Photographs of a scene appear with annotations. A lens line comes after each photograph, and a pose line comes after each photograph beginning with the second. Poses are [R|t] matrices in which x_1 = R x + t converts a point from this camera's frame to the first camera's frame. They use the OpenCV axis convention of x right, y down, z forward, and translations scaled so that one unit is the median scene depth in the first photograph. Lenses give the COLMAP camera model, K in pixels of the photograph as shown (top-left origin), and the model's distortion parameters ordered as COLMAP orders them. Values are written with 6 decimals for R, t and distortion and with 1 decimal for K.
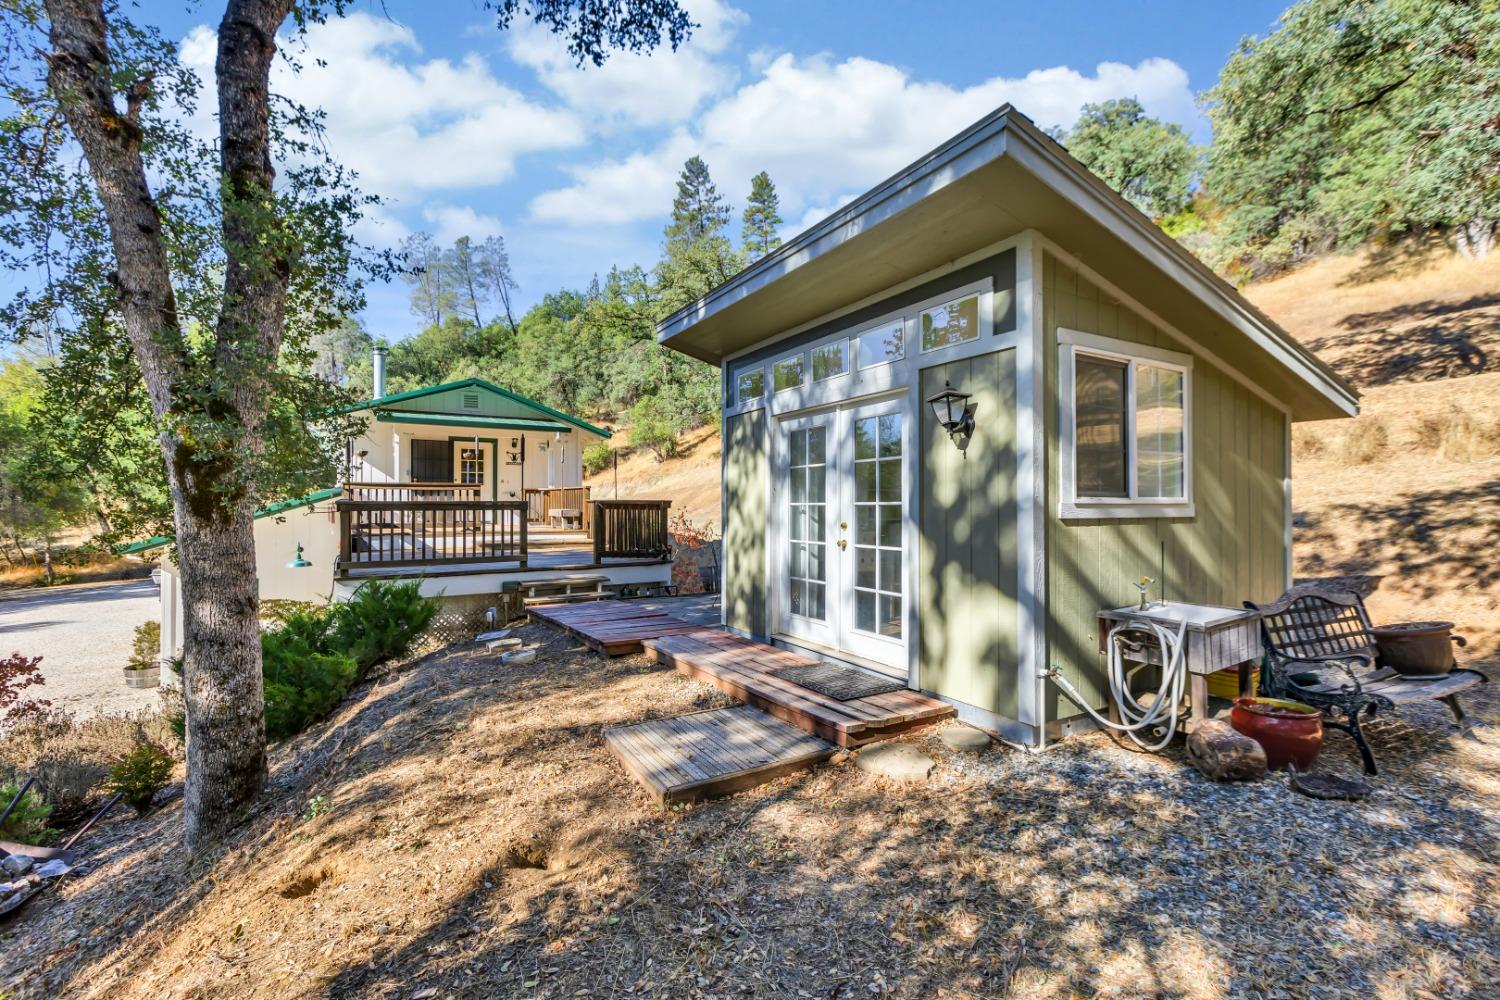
lens RADIAL K [[669.1, 0, 744.3], [0, 669.1, 499.3], [0, 0, 1]] dist [0.004269, -0.002088]
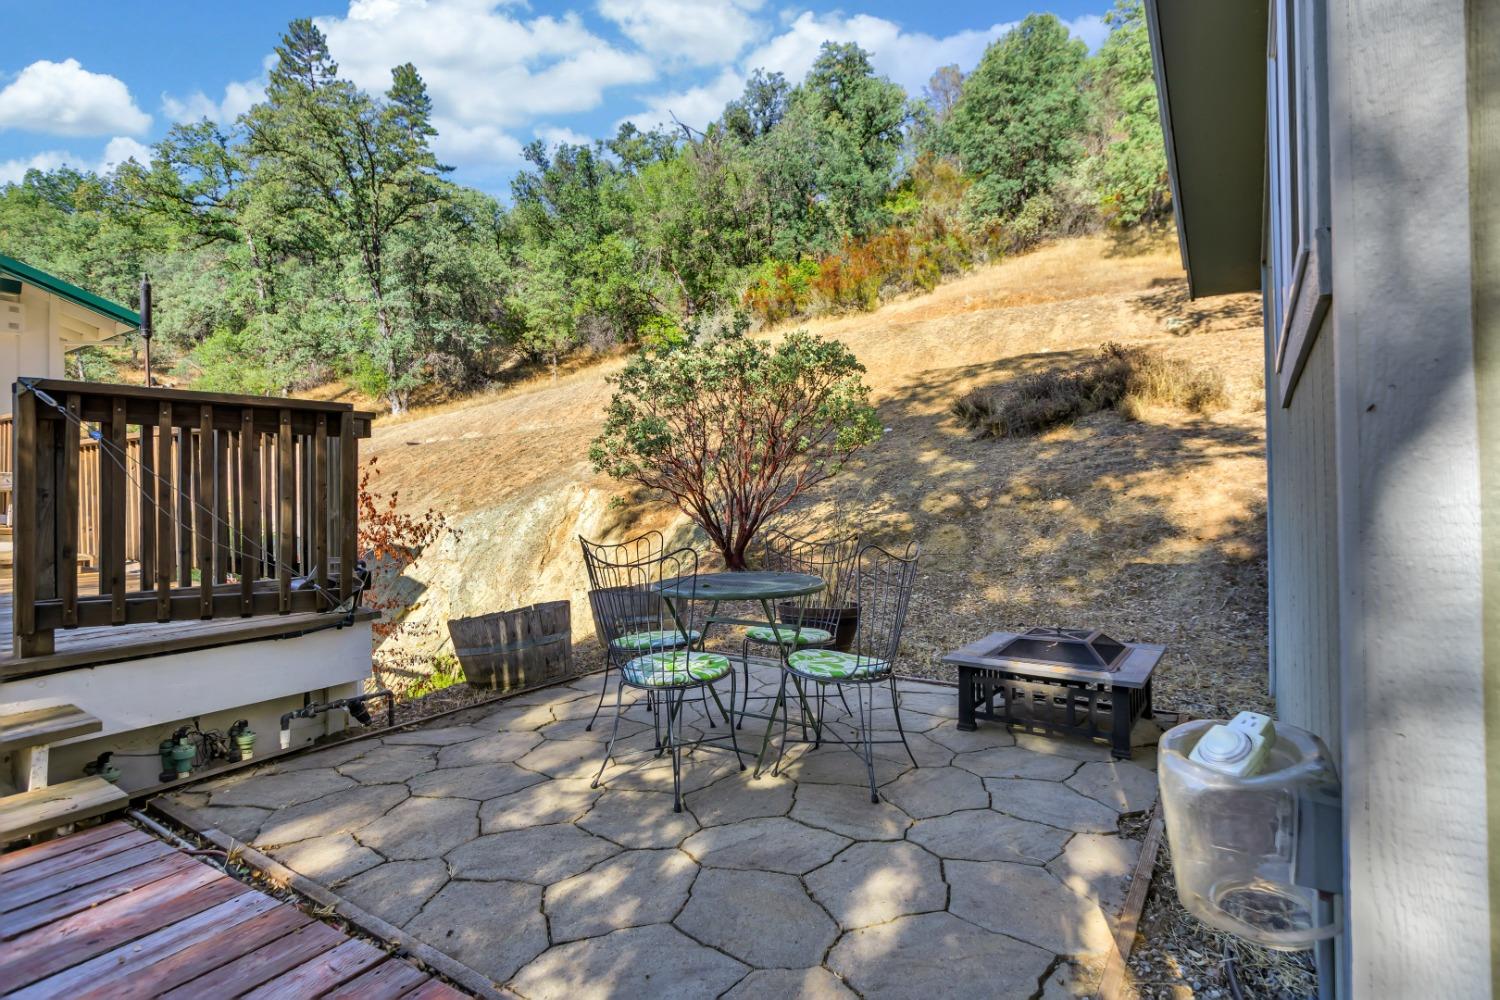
lens RADIAL K [[721.8, 0, 757.1], [0, 721.8, 498.8], [0, 0, 1]] dist [-0.000201, 0.000356]
pose [[0.882039, -0.008038, 0.471108, -0.023510], [0.003720, 0.999942, 0.010096, 0.007873], [-0.471162, -0.007152, 0.882018, 0.135378]]
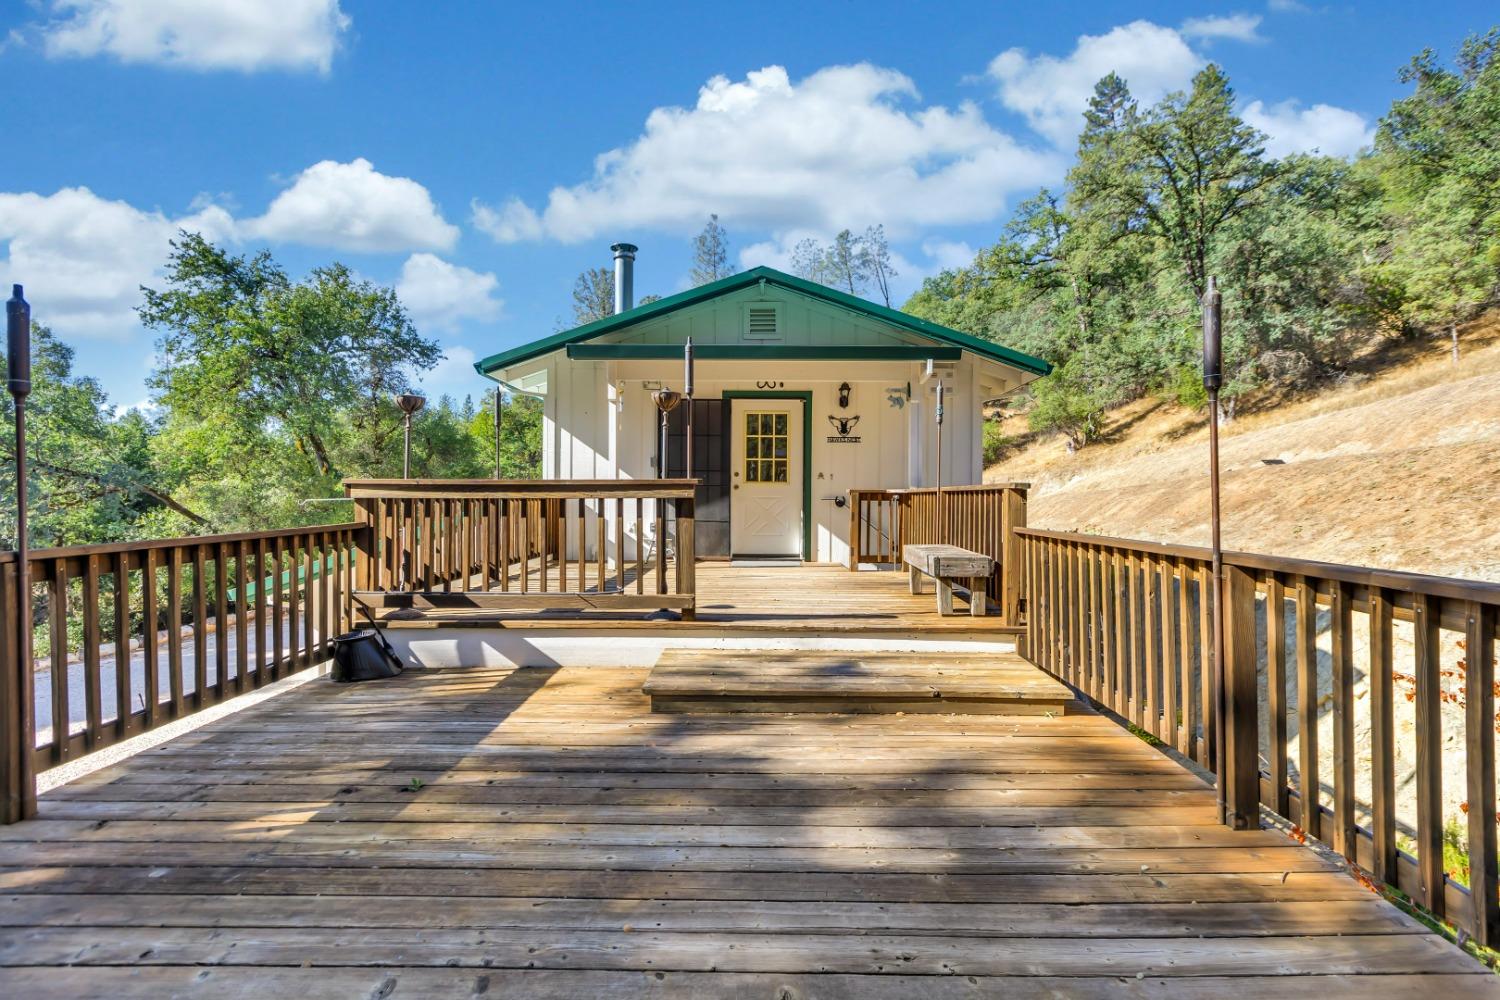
lens RADIAL K [[669.1, 0, 759.0], [0, 669.1, 496.8], [0, 0, 1]] dist [0.004269, -0.002088]
pose [[0.859768, -0.000594, -0.510685, -0.048884], [0.000782, 1.000000, 0.000153, -0.003712], [0.510685, -0.000531, 0.859768, 0.182929]]
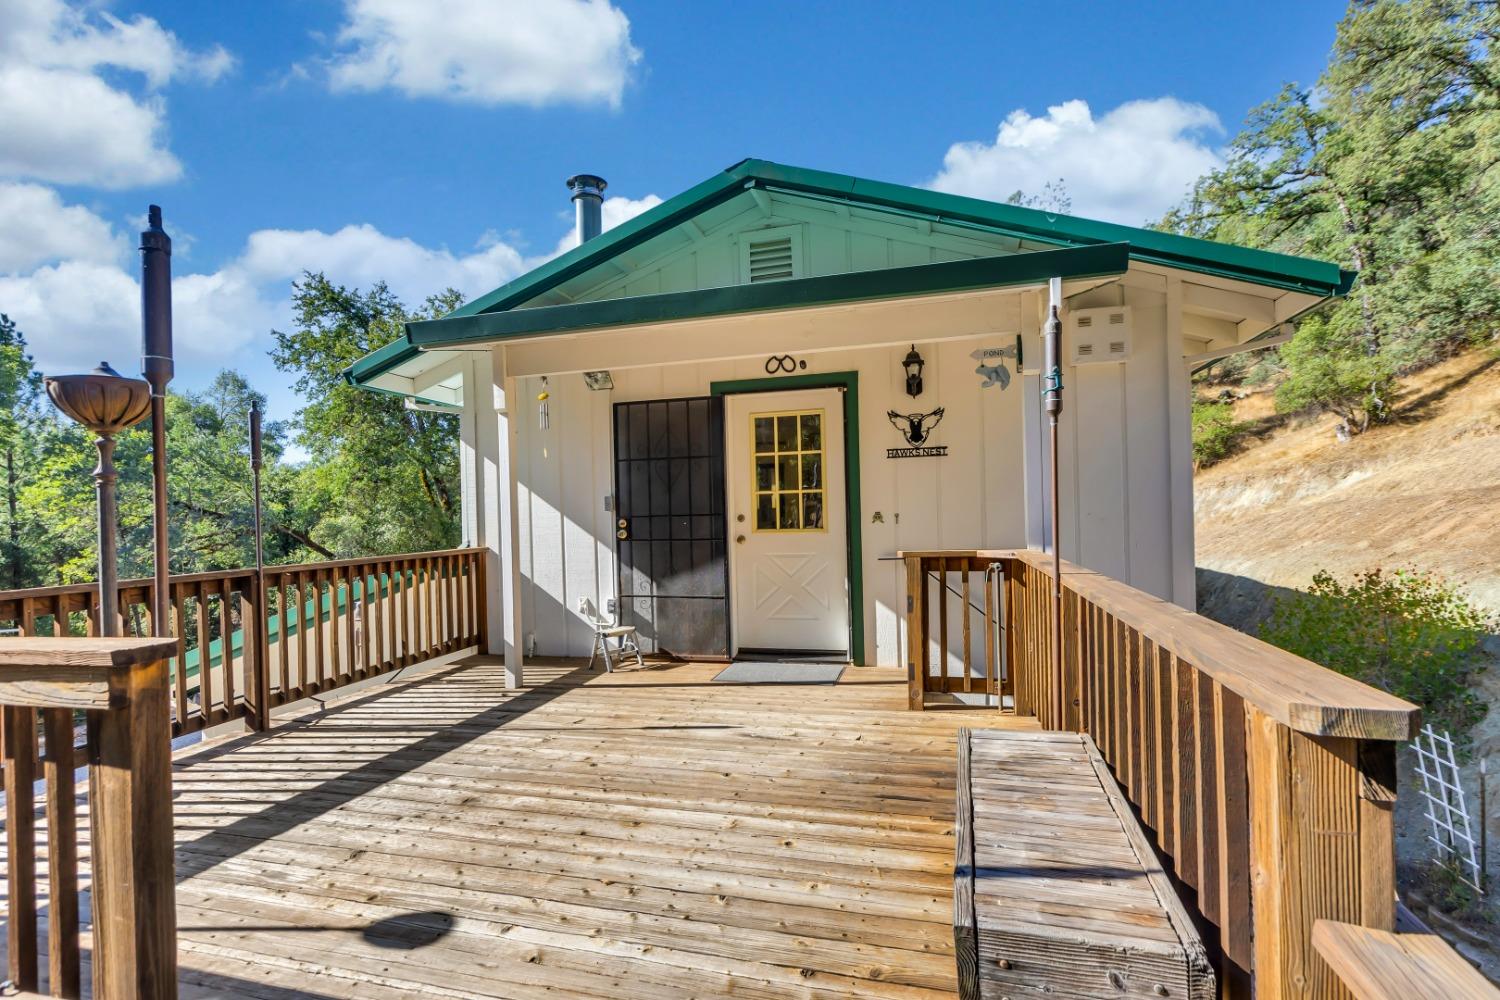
lens RADIAL K [[721.8, 0, 743.6], [0, 721.8, 513.8], [0, 0, 1]] dist [-0.000201, 0.000356]
pose [[0.704533, -0.023481, -0.709283, -0.060942], [0.034706, 0.999397, 0.001389, -0.010205], [0.708822, -0.025595, 0.704923, 0.247528]]
